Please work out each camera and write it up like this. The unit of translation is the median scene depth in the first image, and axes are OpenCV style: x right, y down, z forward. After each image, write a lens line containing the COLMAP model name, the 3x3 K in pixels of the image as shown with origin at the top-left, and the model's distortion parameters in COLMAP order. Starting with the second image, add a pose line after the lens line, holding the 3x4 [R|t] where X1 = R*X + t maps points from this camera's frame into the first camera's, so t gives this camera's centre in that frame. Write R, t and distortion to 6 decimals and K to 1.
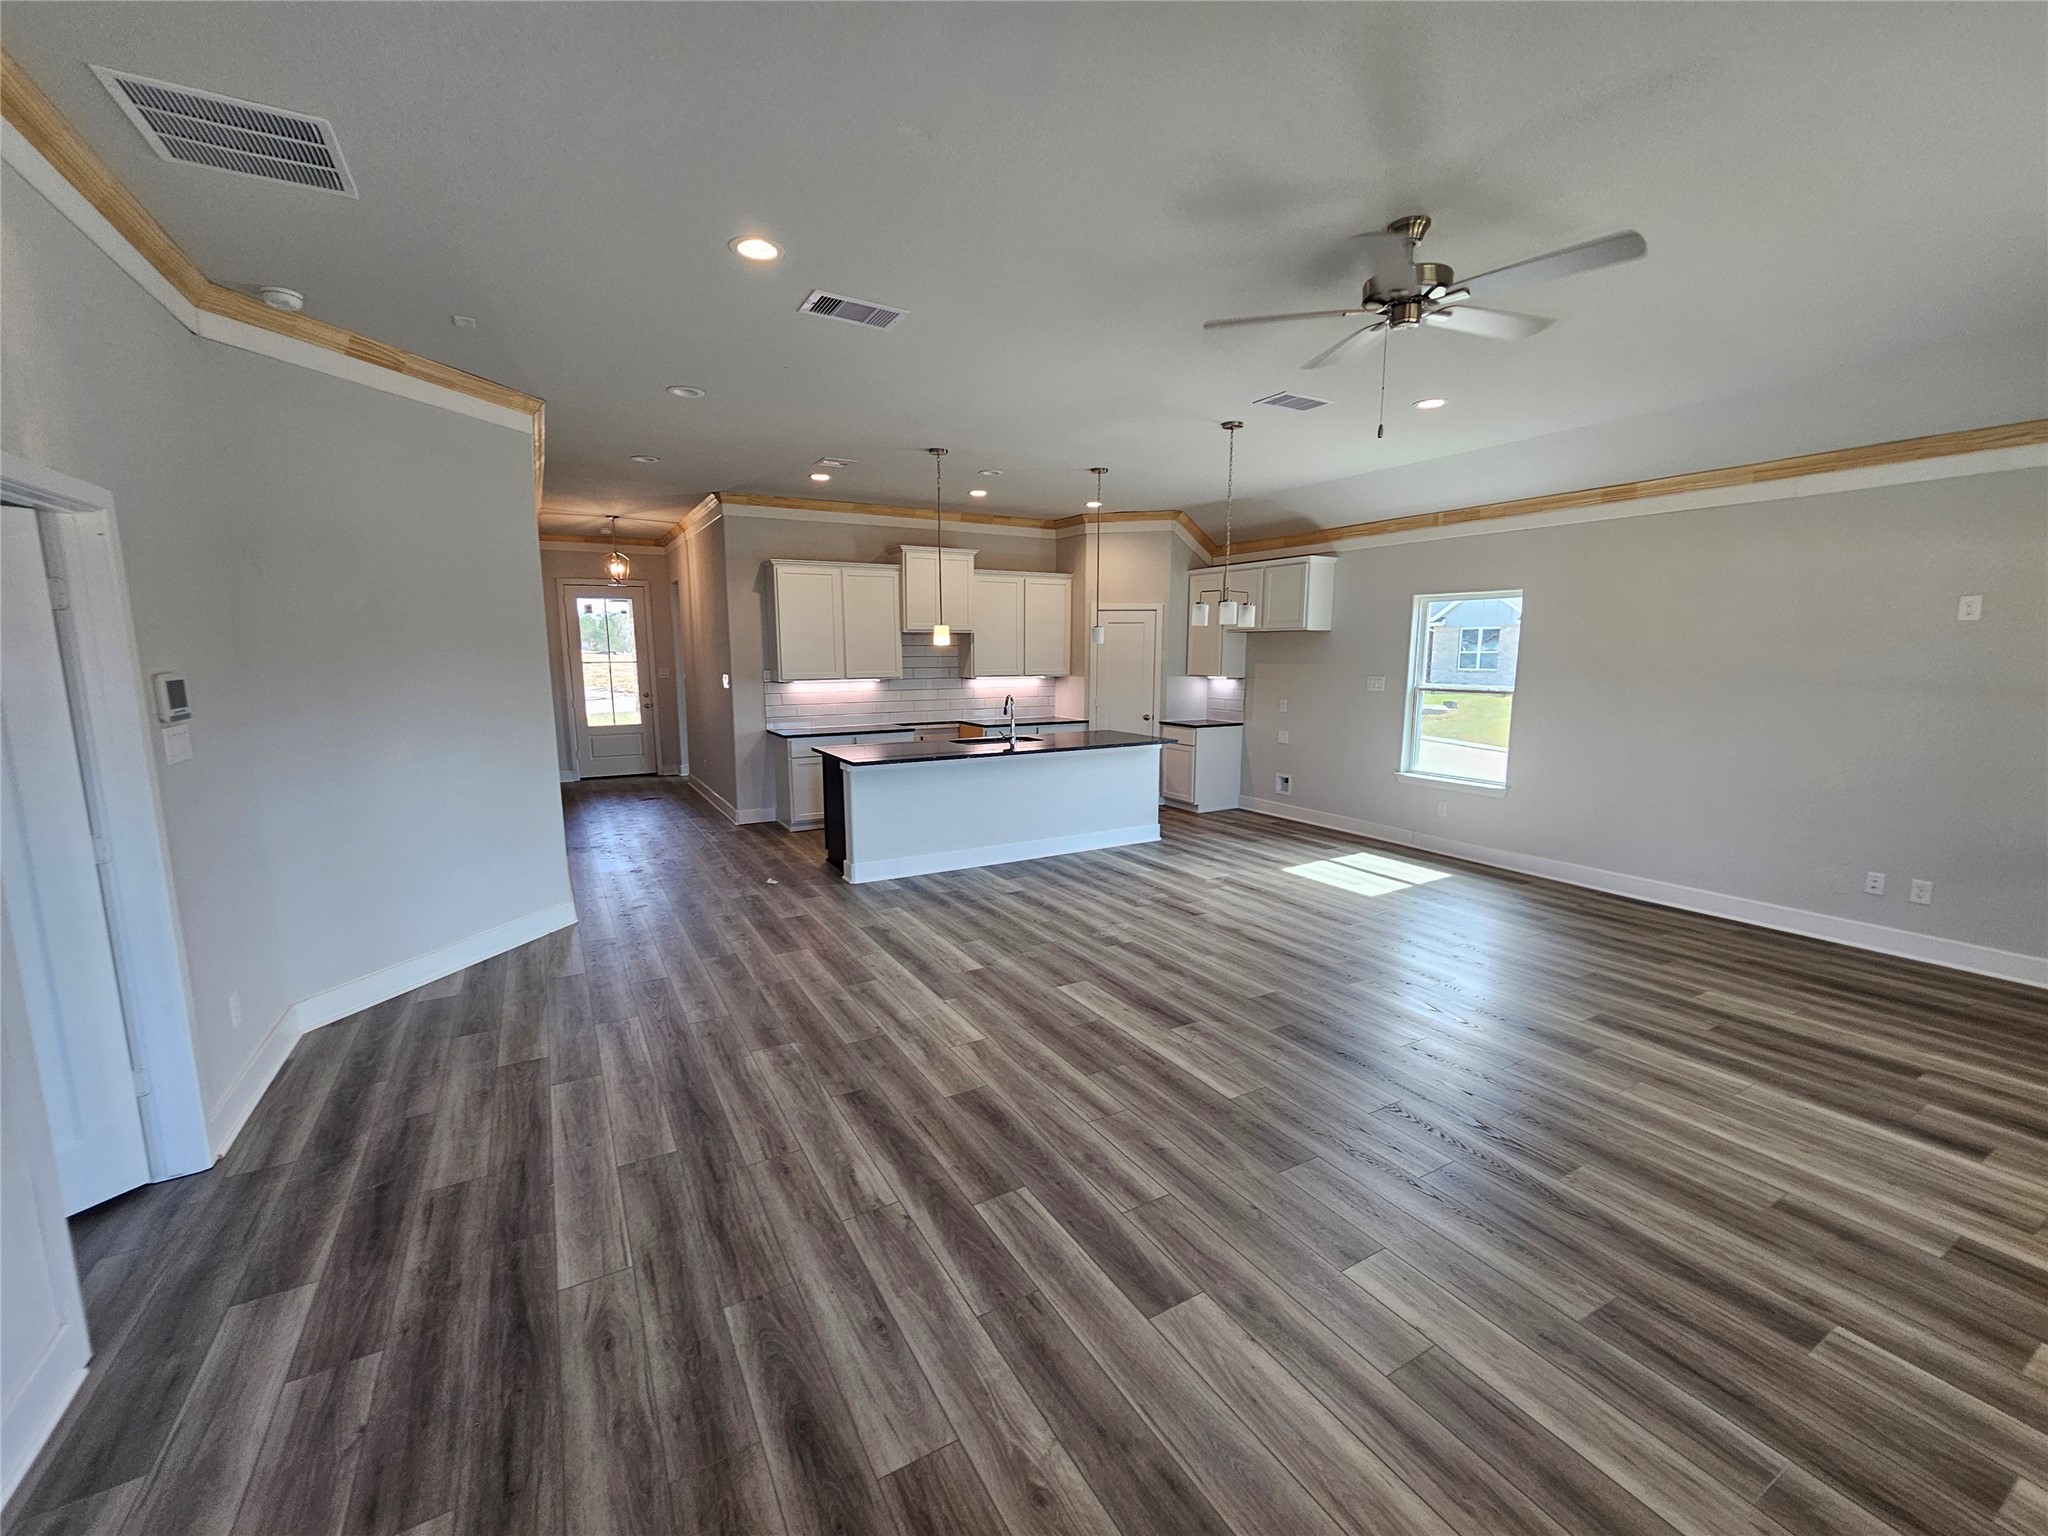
lens RADIAL K [[844.3, 0, 1024.0], [0, 844.3, 768.0], [0, 0, 1]] dist [0.000350, 0.000439]
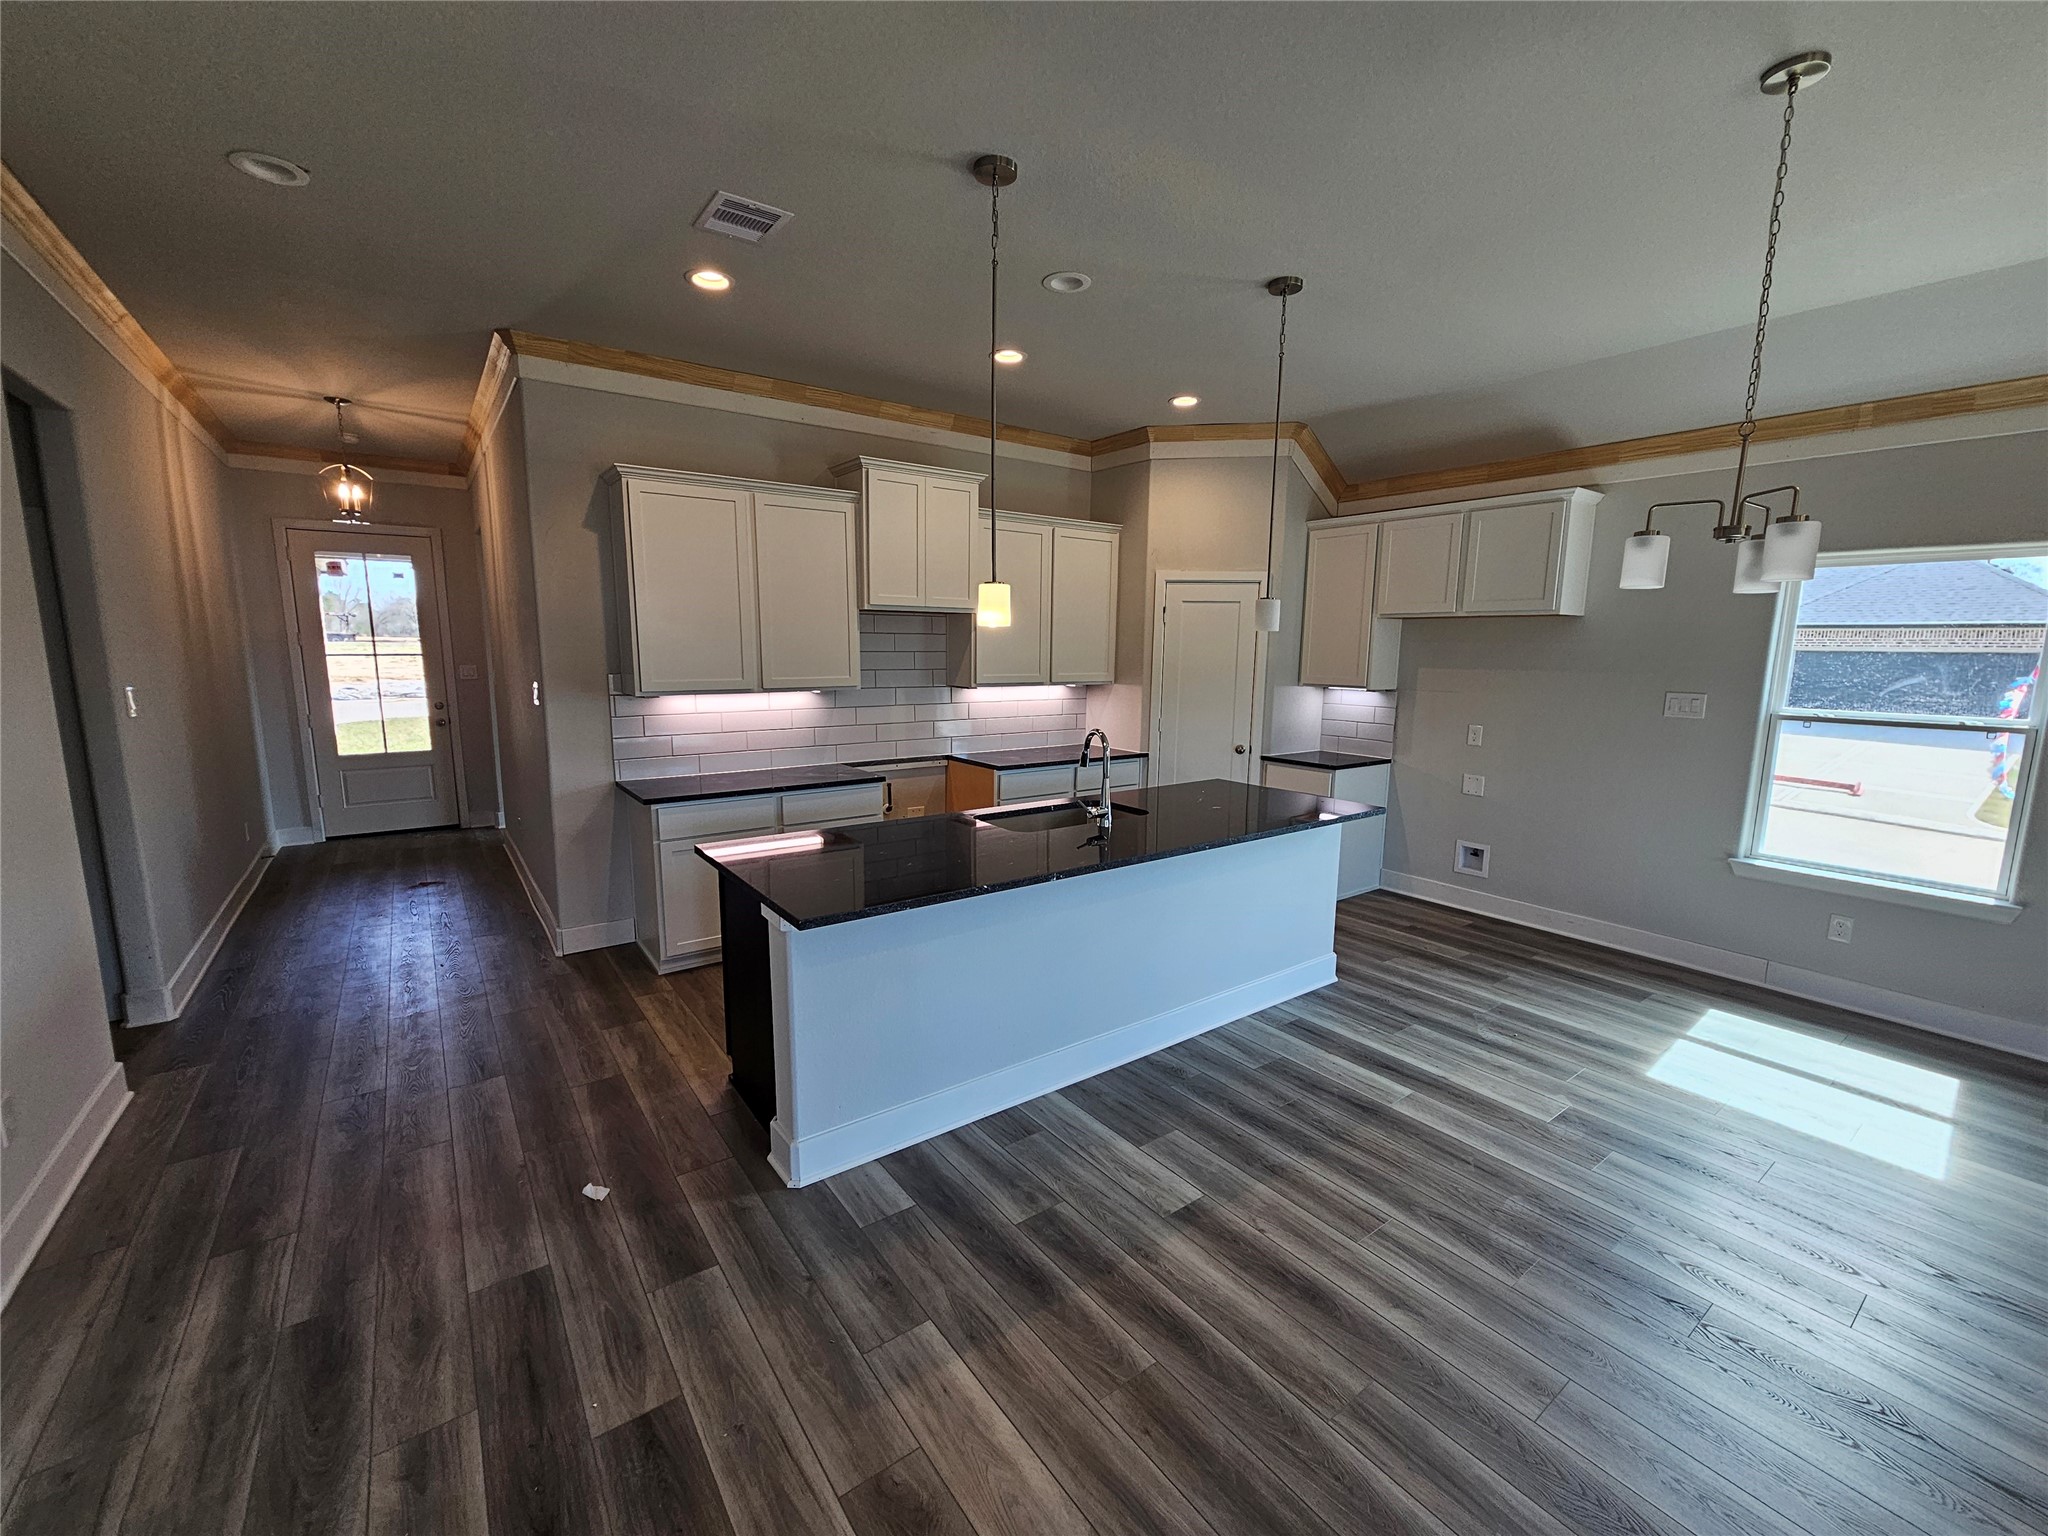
lens RADIAL K [[840.8, 0, 1024.0], [0, 840.8, 768.0], [0, 0, 1]] dist [-0.001843, 0.000062]
pose [[0.993850, -0.004903, 0.110625, -0.122582], [0.004090, 0.999963, 0.007577, -0.070361], [-0.110658, -0.007078, 0.993833, 0.521694]]
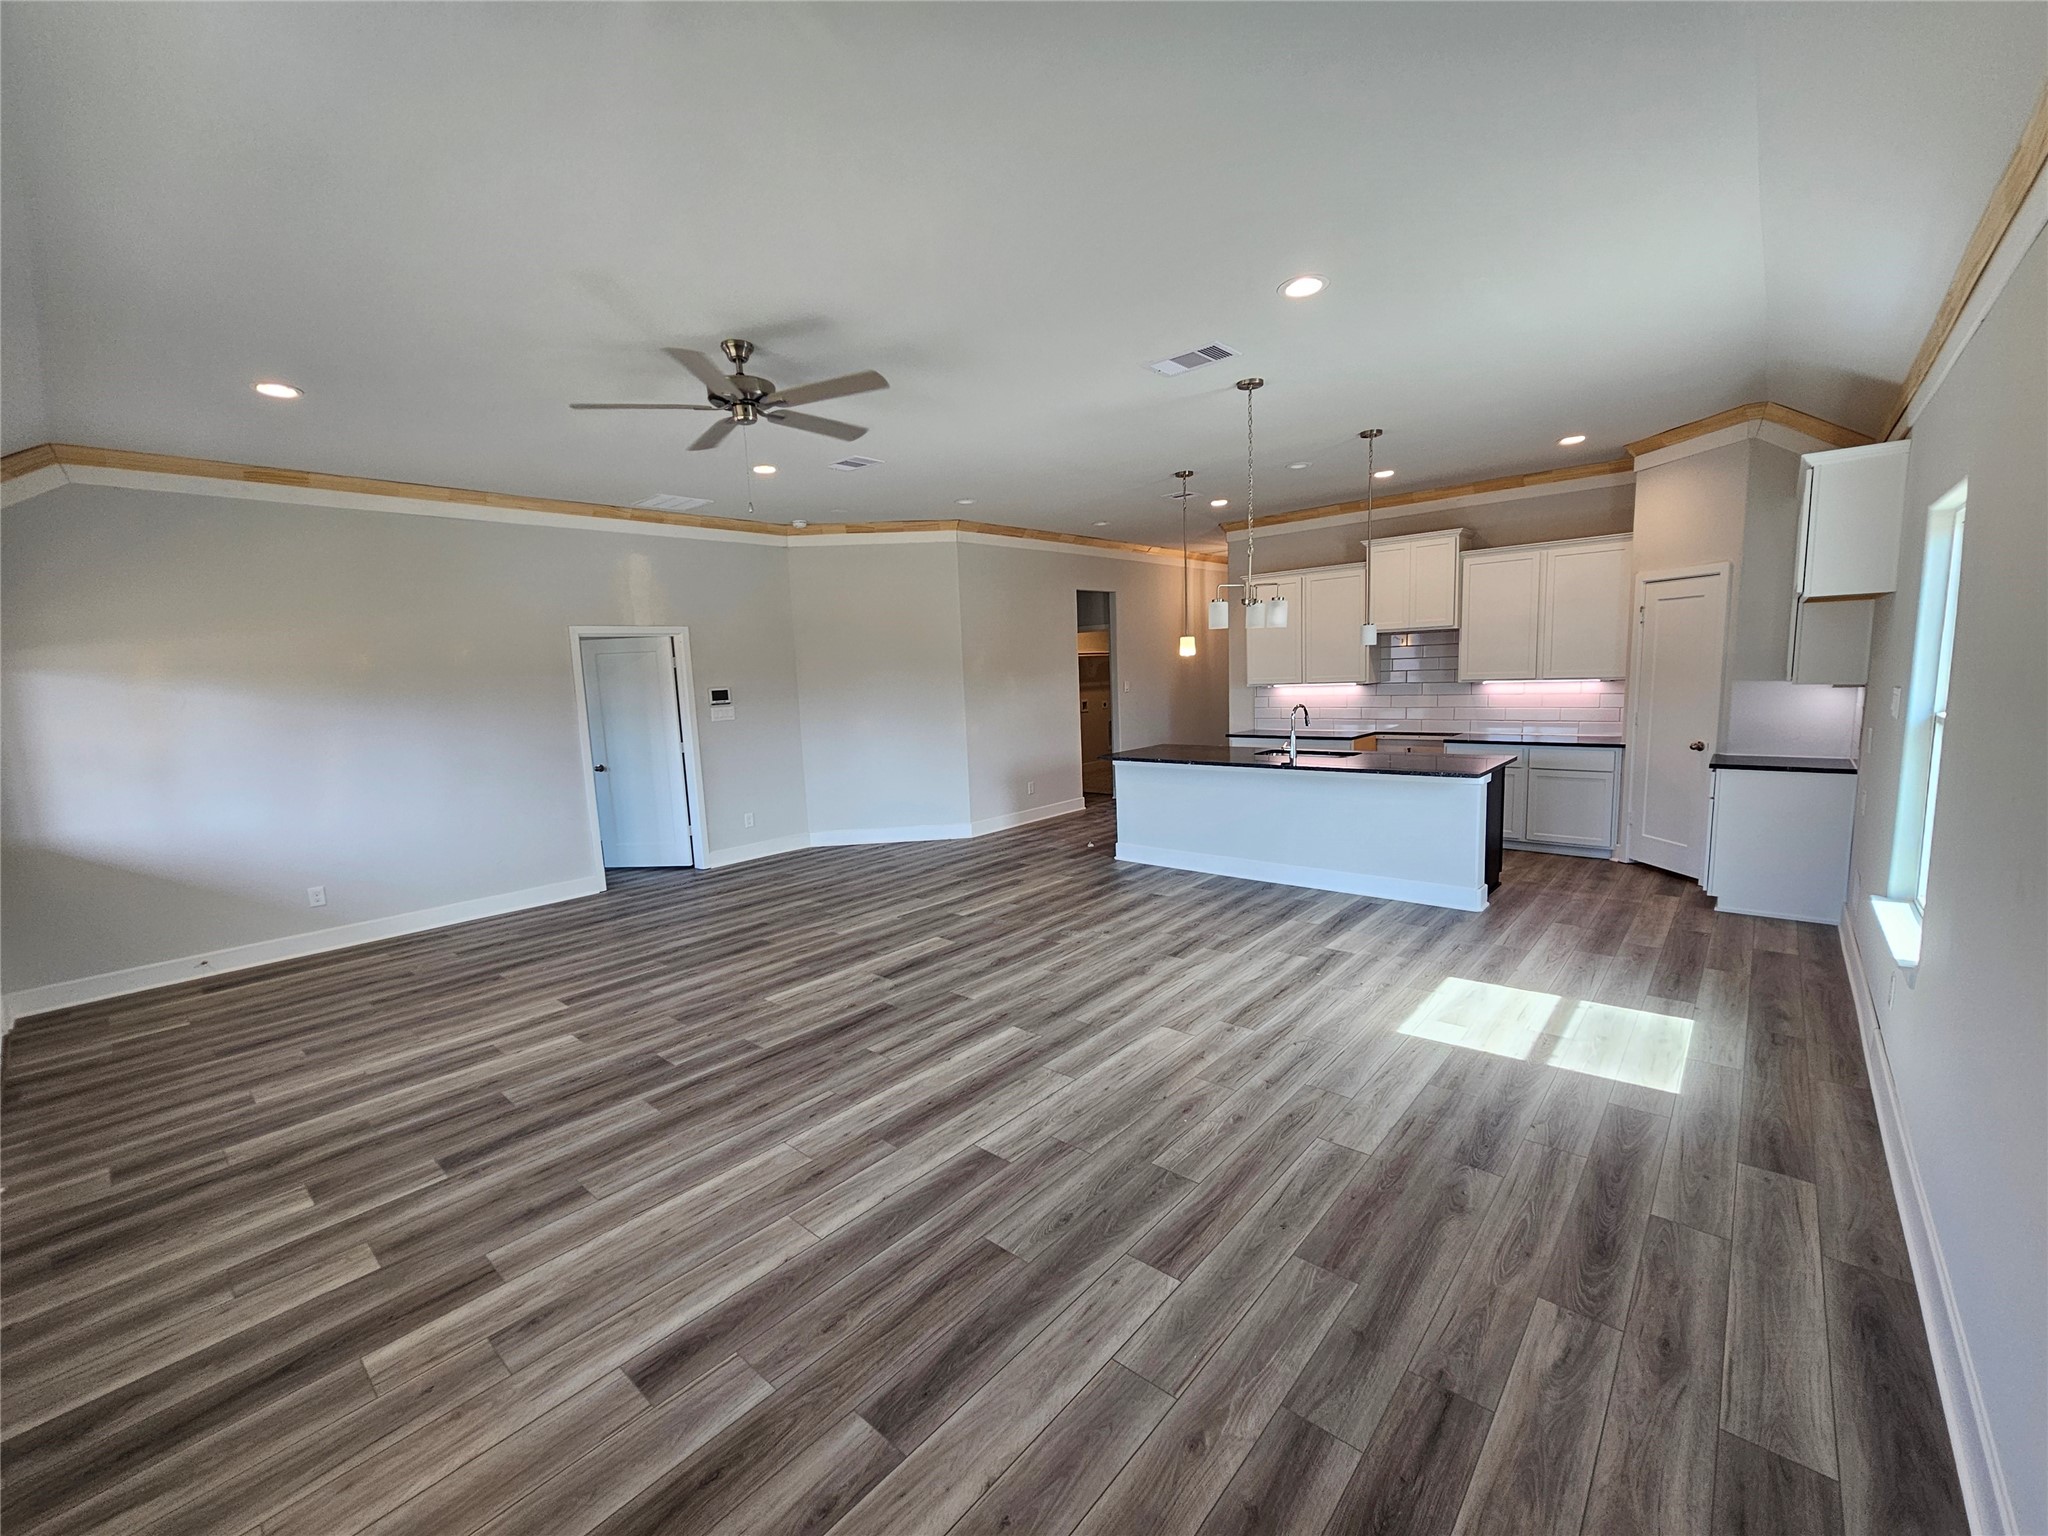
lens RADIAL K [[840.8, 0, 1024.0], [0, 840.8, 768.0], [0, 0, 1]] dist [-0.001843, 0.000062]
pose [[0.320400, 0.101316, -0.941849, 0.789966], [-0.090401, 0.992996, 0.076065, -0.063312], [0.942959, 0.060773, 0.327315, 0.442447]]
